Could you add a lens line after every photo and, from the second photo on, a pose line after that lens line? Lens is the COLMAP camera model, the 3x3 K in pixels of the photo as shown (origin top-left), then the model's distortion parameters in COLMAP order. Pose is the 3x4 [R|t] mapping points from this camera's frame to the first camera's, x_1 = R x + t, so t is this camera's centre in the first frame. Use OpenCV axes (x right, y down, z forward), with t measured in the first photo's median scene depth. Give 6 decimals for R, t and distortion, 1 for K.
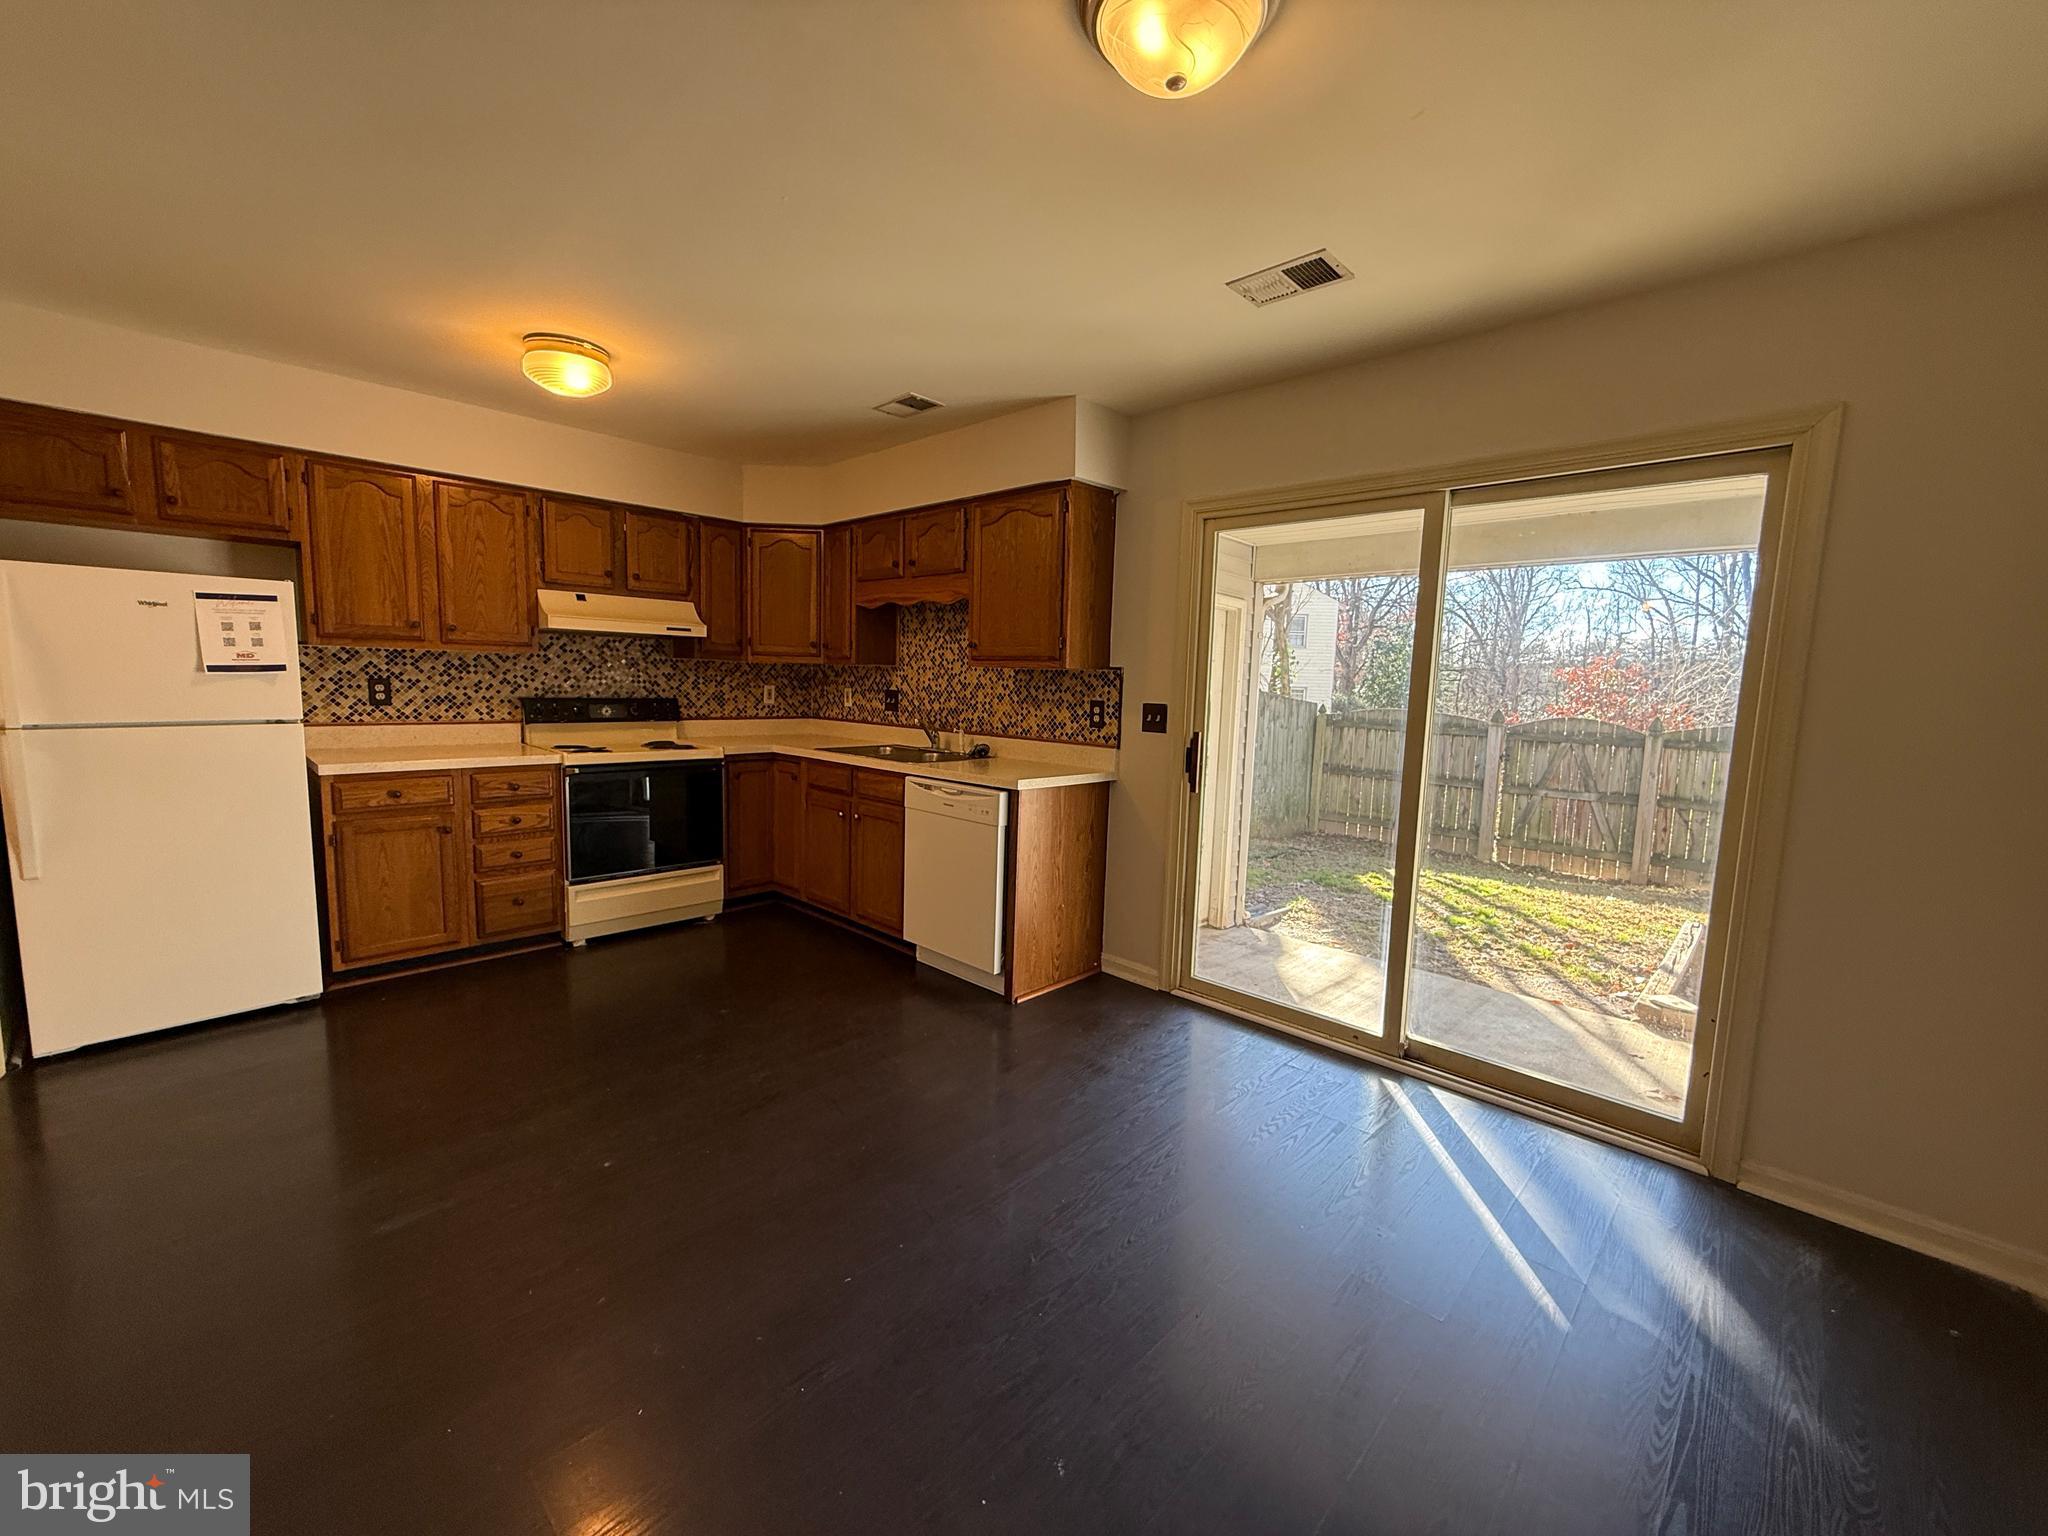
lens RADIAL K [[816.9, 0, 1016.6], [0, 816.9, 770.0], [0, 0, 1]] dist [0.001966, -0.000504]
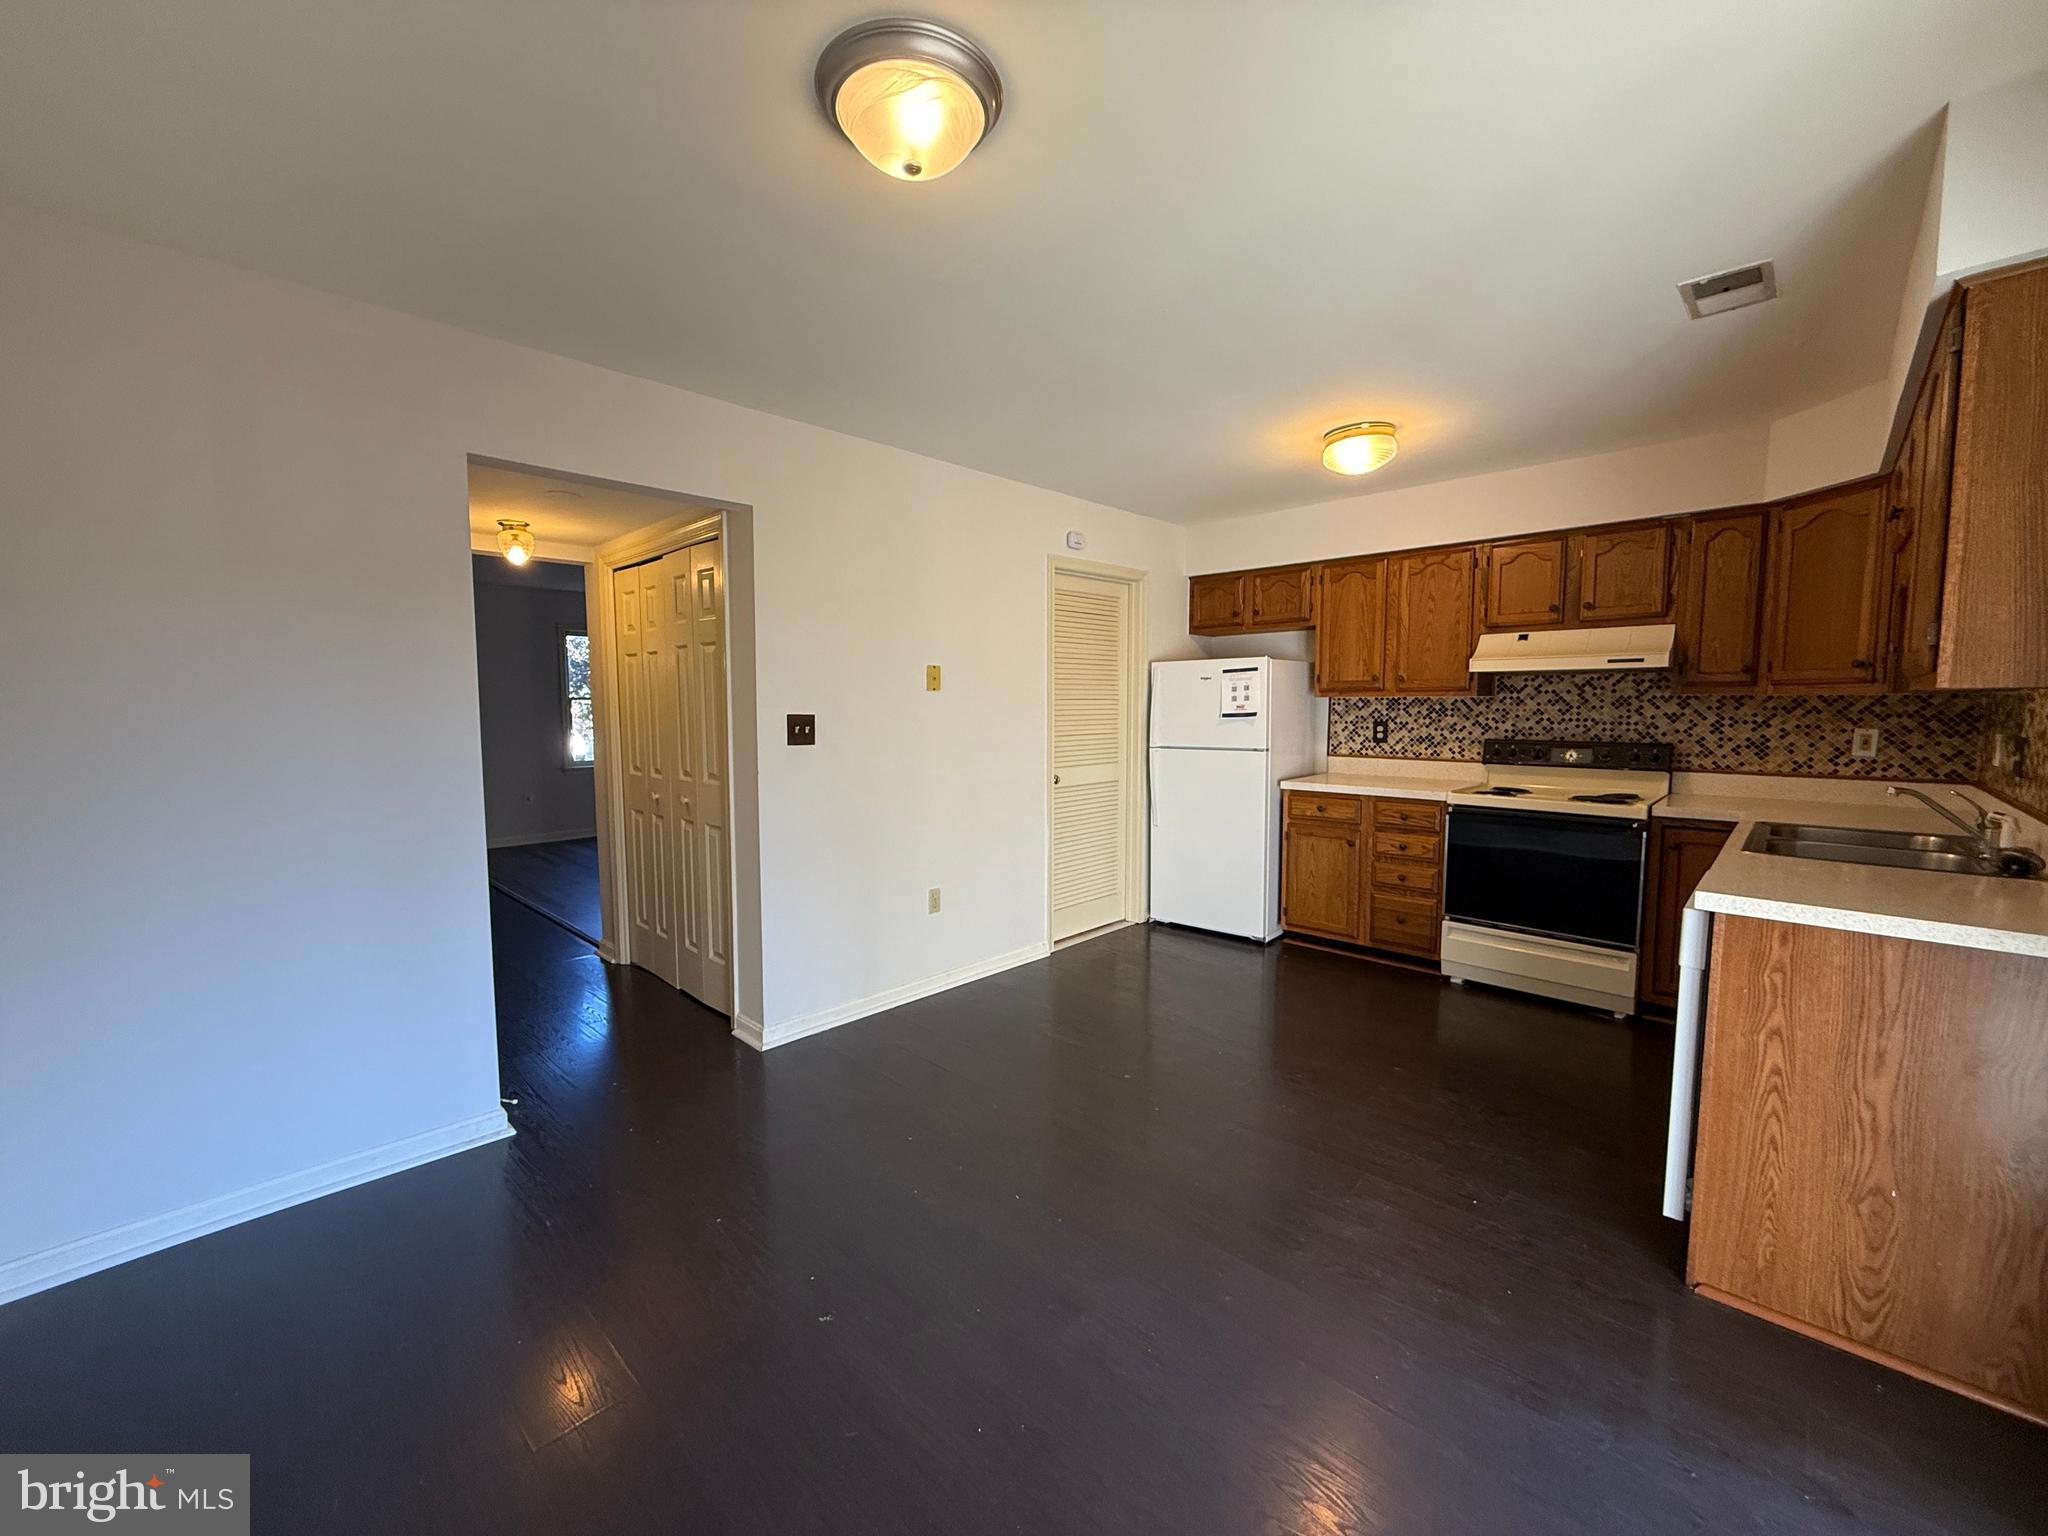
lens RADIAL K [[816.9, 0, 1016.6], [0, 816.9, 770.0], [0, 0, 1]] dist [0.001966, -0.000504]
pose [[-0.001766, 0.052255, -0.998632, 0.475304], [-0.109431, 0.992626, 0.052134, -0.040930], [0.993993, 0.109374, 0.003966, 0.435812]]
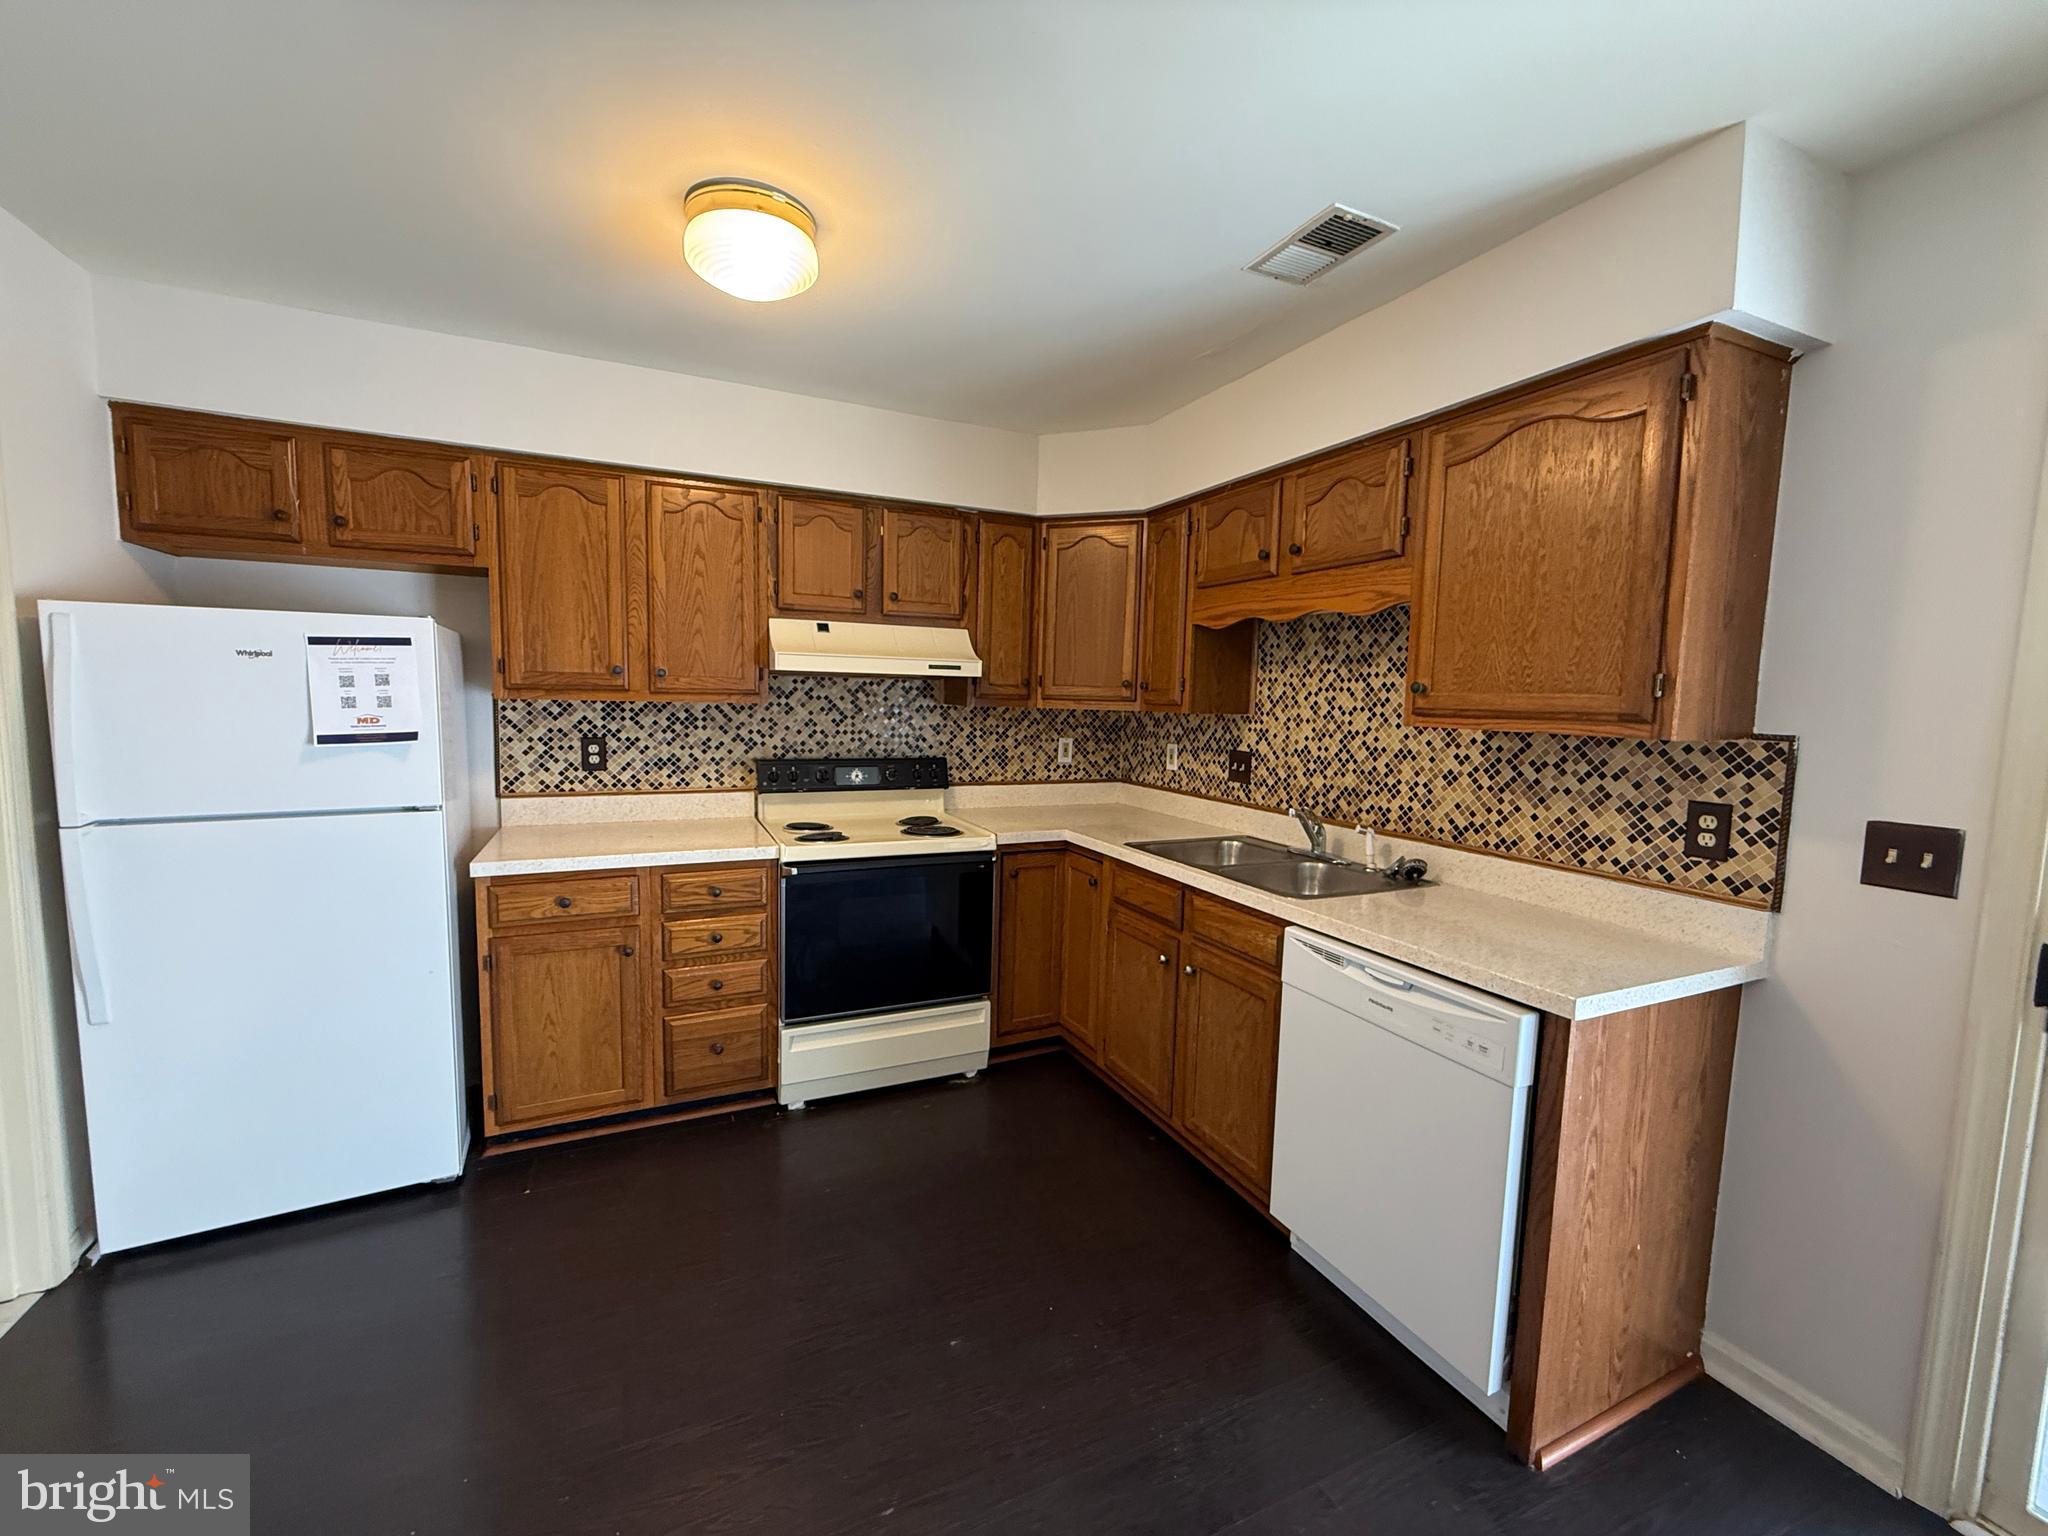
lens RADIAL K [[816.9, 0, 1016.6], [0, 816.9, 770.0], [0, 0, 1]] dist [0.001966, -0.000504]
pose [[0.933330, 0.026675, -0.358026, -0.105834], [-0.037099, 0.999063, -0.022275, -0.075931], [0.357097, 0.034073, 0.933446, 0.396205]]
